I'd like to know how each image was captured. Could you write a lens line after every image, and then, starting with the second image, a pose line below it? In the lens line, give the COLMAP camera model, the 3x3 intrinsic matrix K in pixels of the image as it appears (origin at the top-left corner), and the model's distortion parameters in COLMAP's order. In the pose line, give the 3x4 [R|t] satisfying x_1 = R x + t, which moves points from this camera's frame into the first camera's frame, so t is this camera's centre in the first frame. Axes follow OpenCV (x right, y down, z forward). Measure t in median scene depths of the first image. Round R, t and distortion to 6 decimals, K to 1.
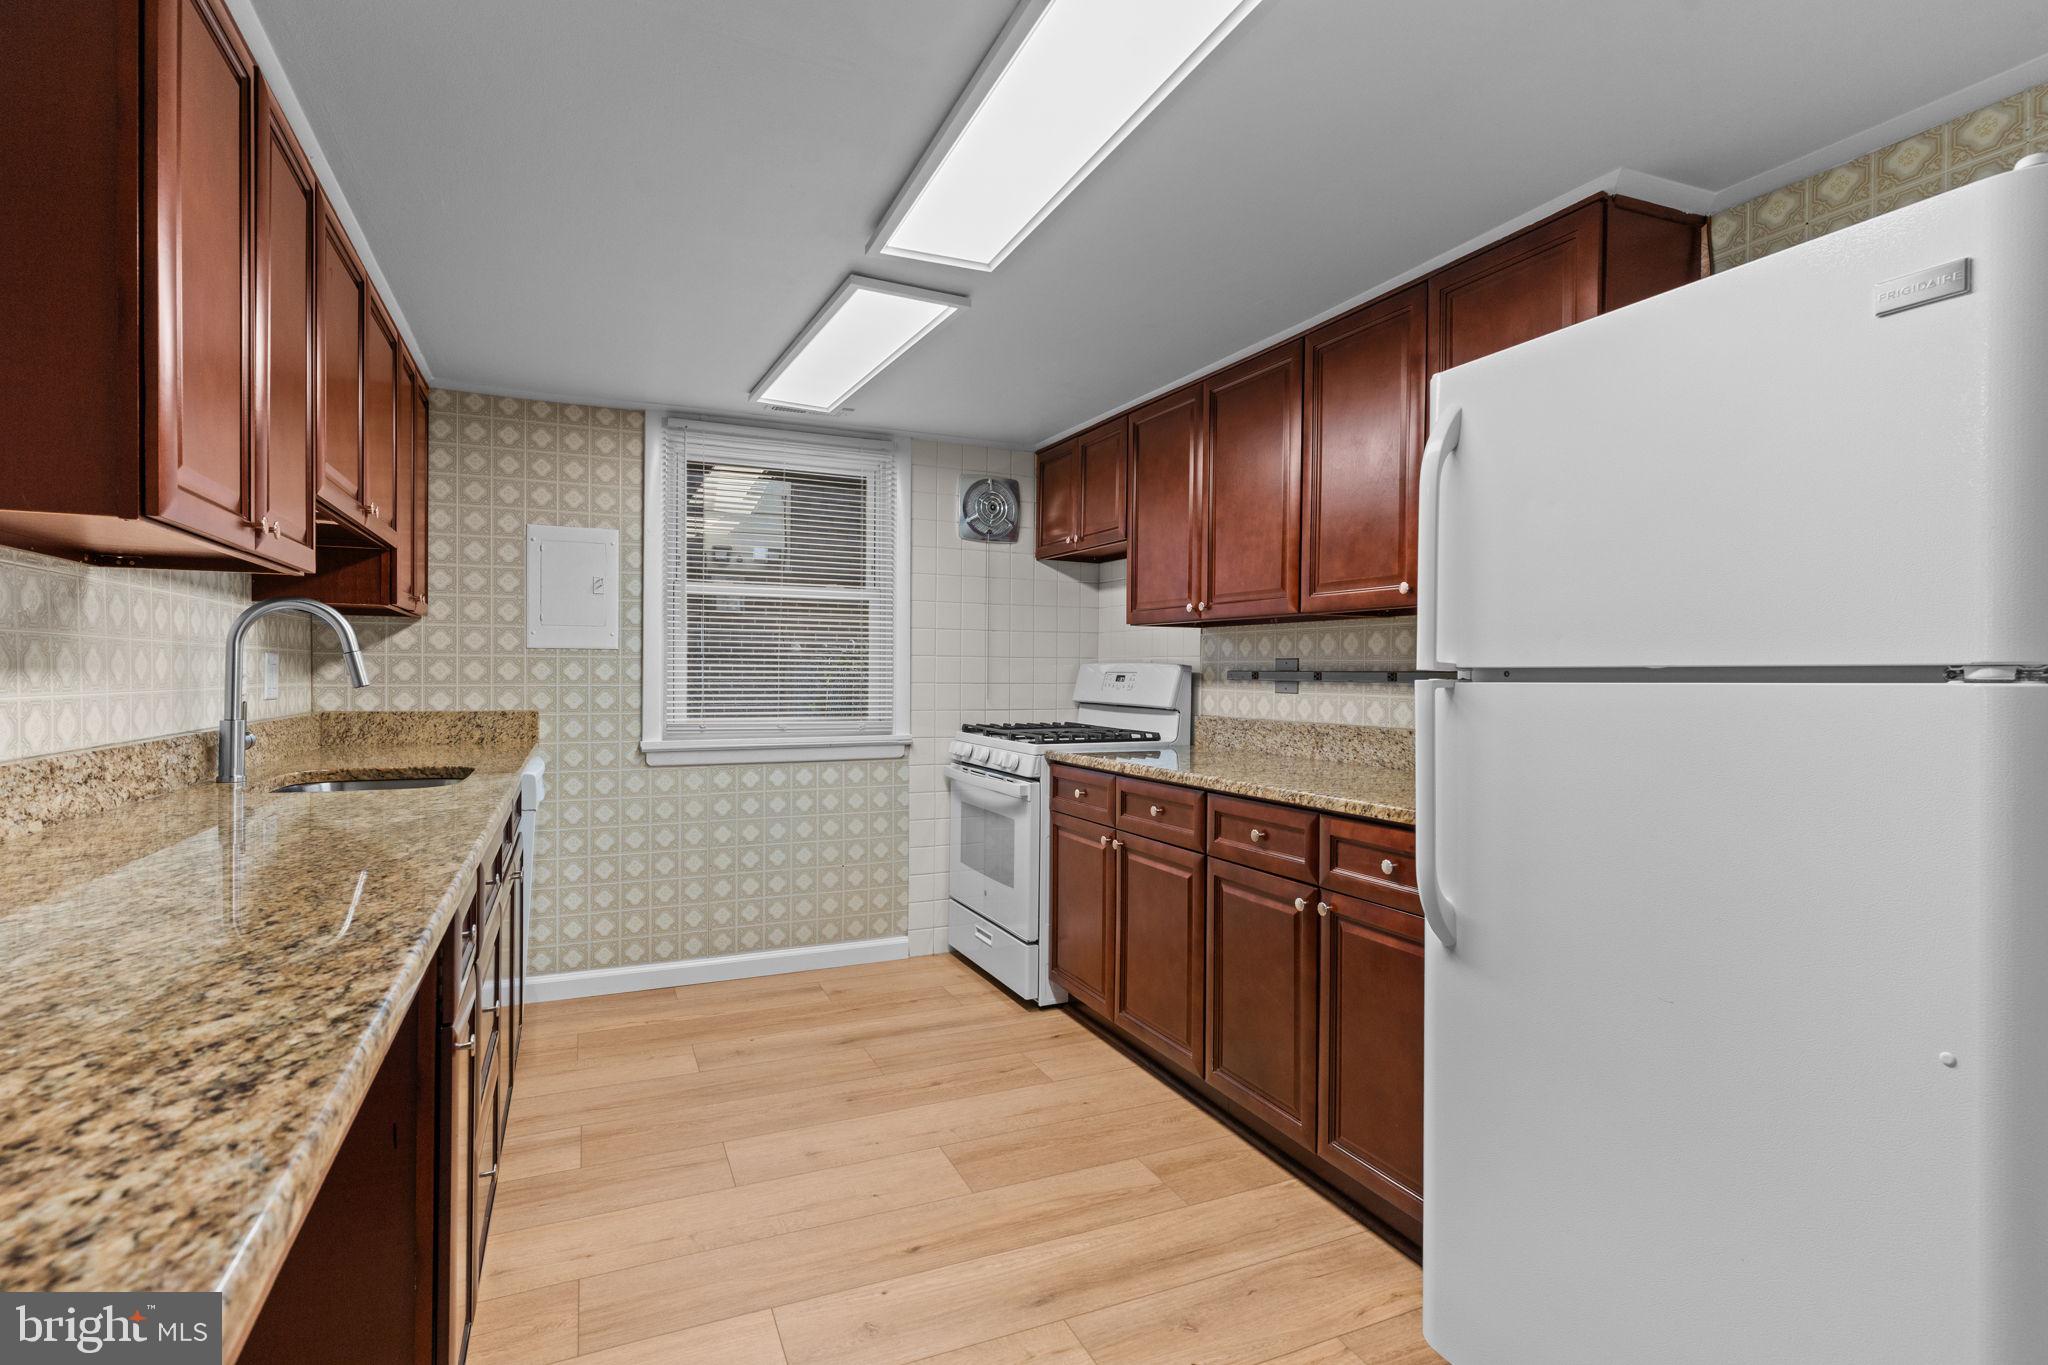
lens RADIAL K [[968.4, 0, 1024.0], [0, 968.4, 682.5], [0, 0, 1]] dist [-0.000134, 0.000445]
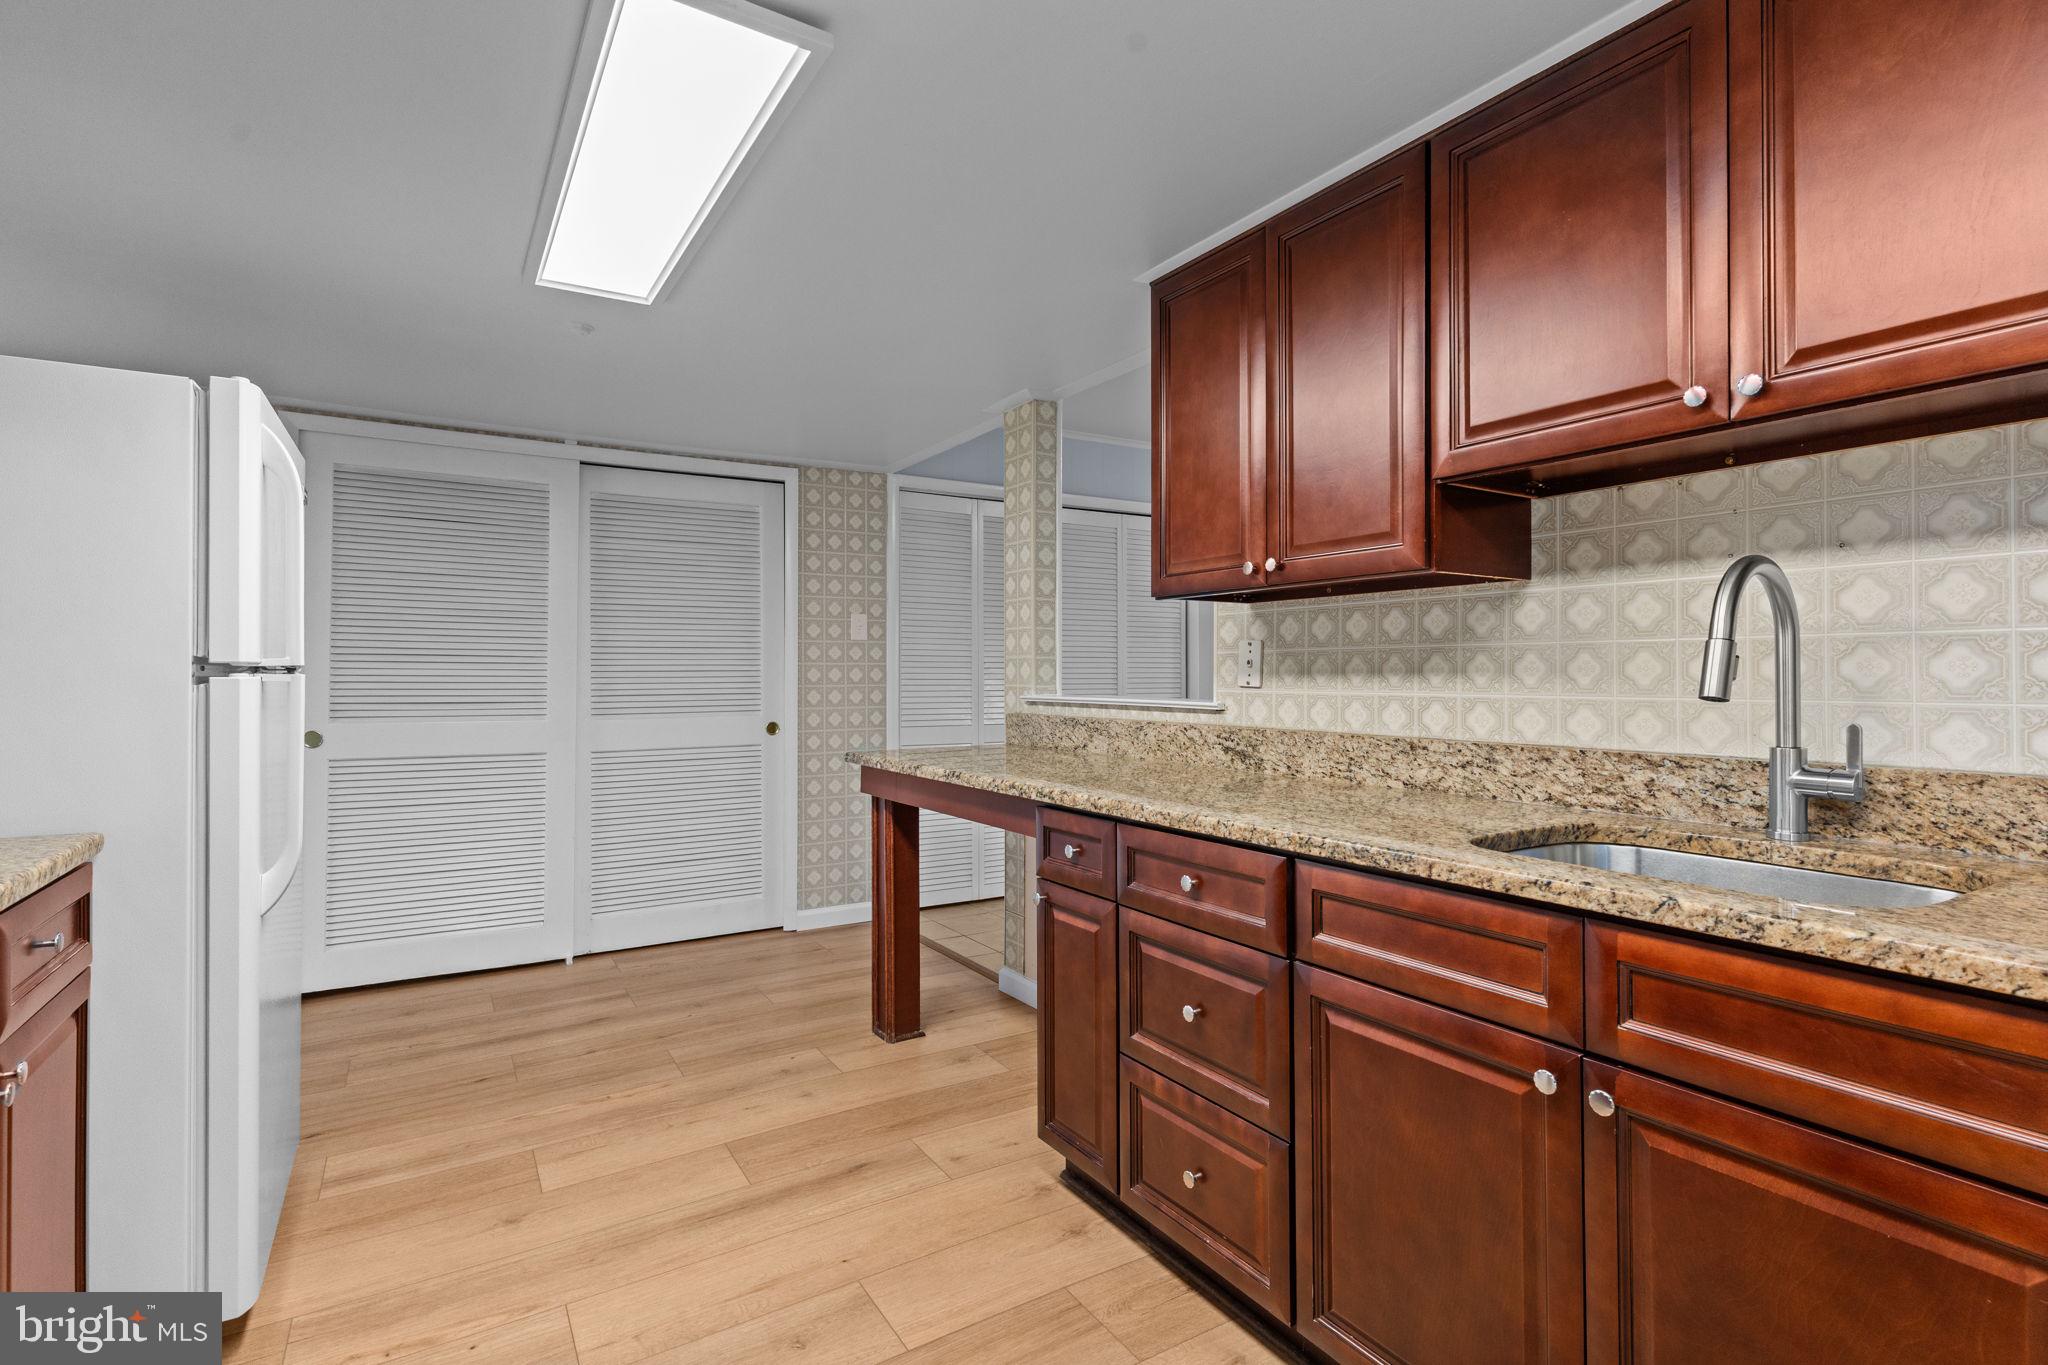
lens RADIAL K [[982.1, 0, 1030.0], [0, 982.1, 671.7], [0, 0, 1]] dist [0.000854, 0.000369]
pose [[-0.991495, -0.007144, -0.129948, -0.130751], [-0.007685, 0.999964, 0.003660, -0.007736], [0.129918, 0.004627, -0.991514, 1.027221]]
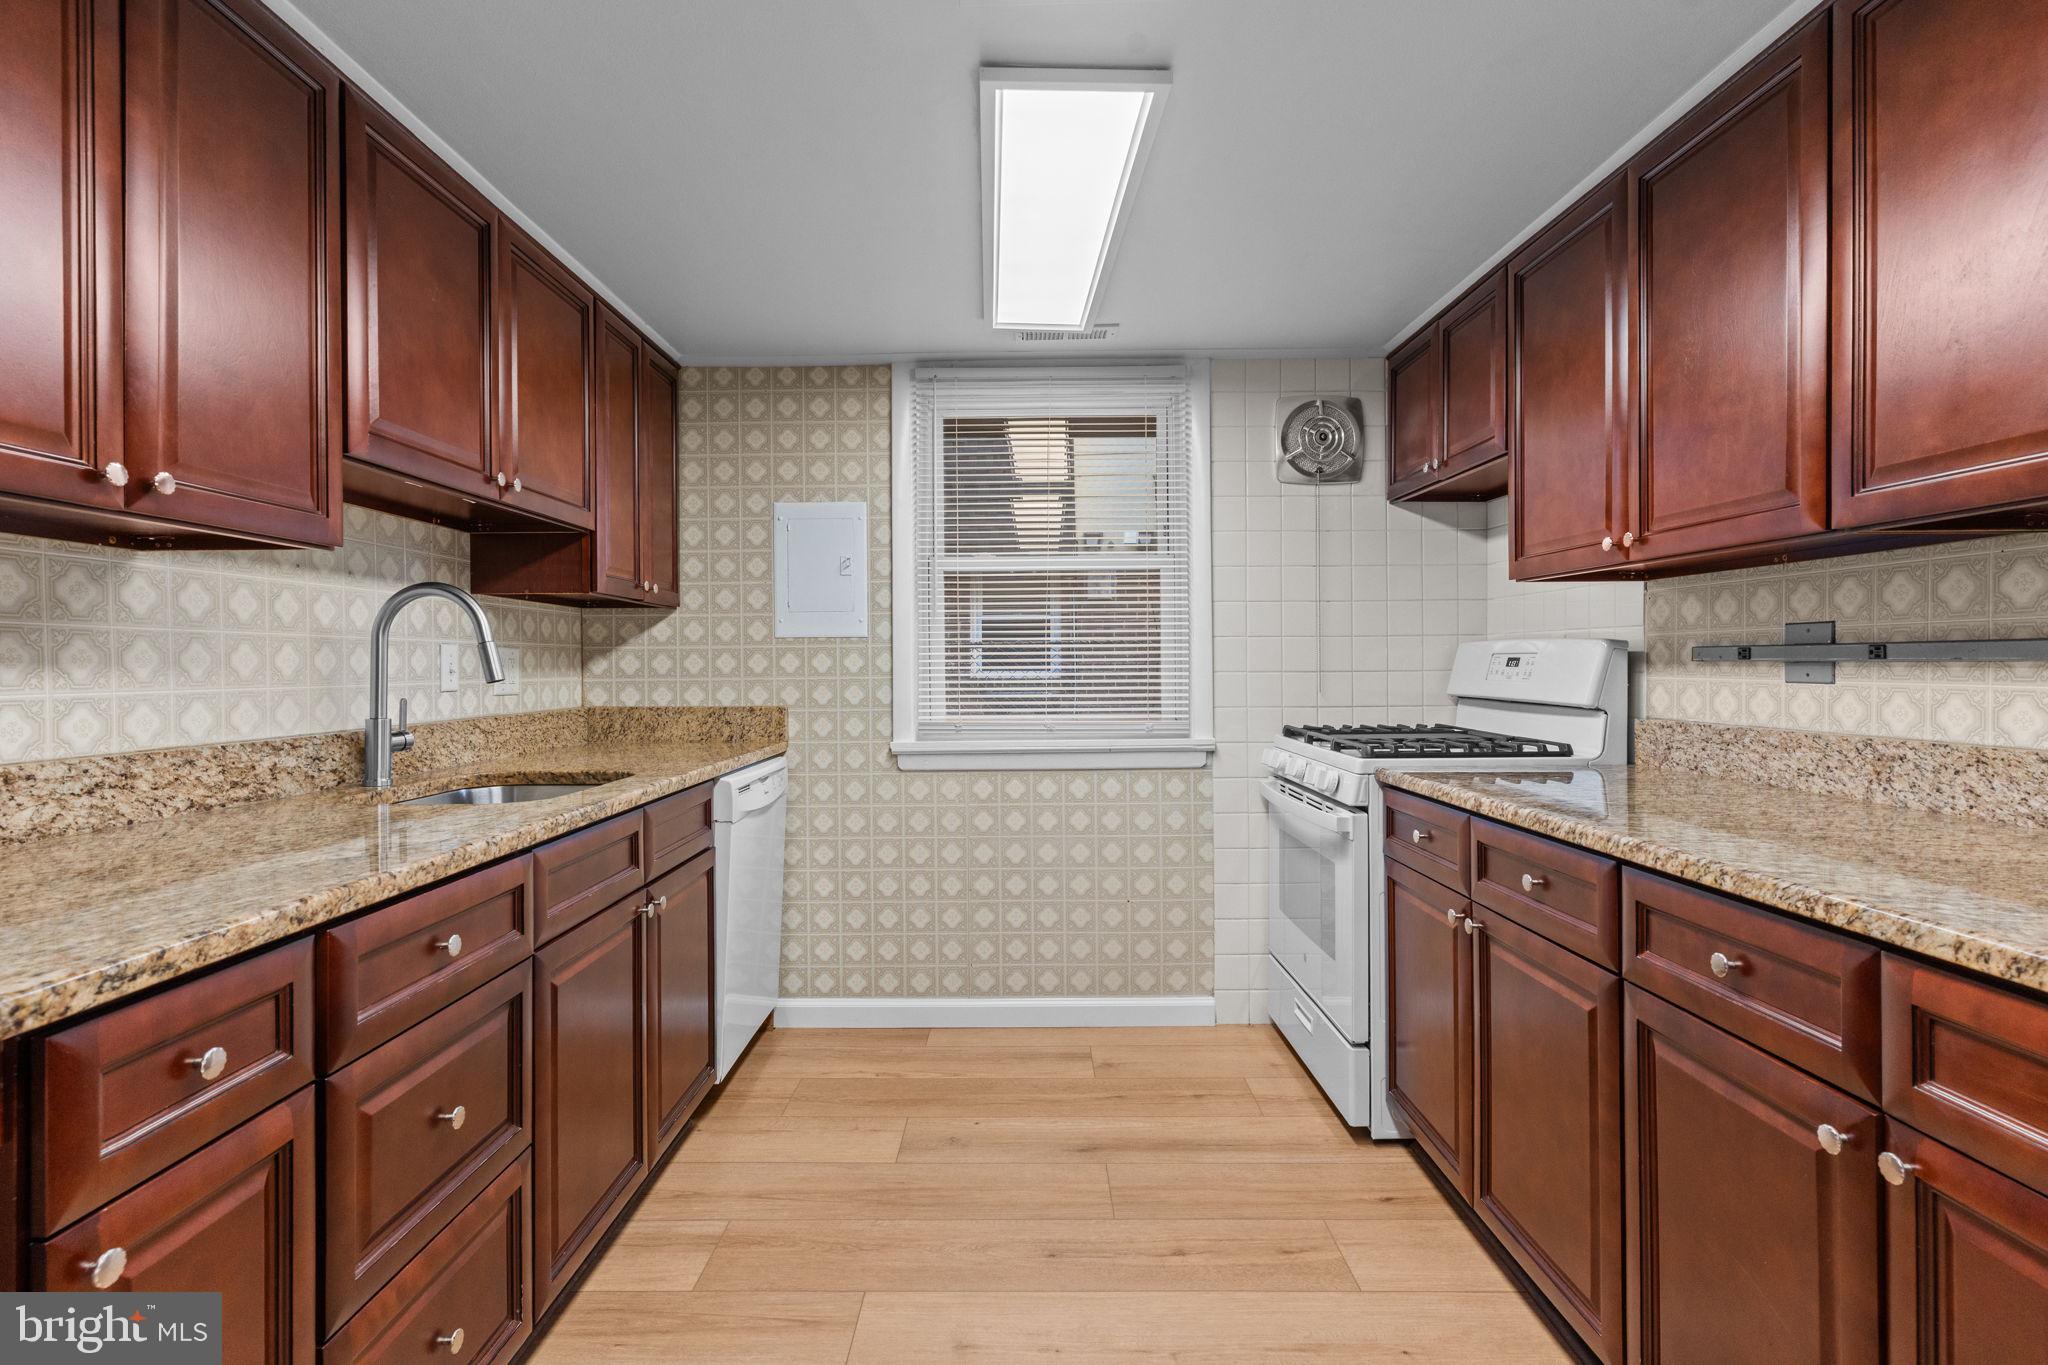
lens RADIAL K [[980.7, 0, 1016.4], [0, 980.7, 664.5], [0, 0, 1]] dist [0.001054, 0.001024]
pose [[0.908040, -0.013274, -0.418674, 0.083042], [0.009461, 0.999893, -0.011181, 0.002105], [0.418778, 0.006192, 0.908068, 0.258578]]
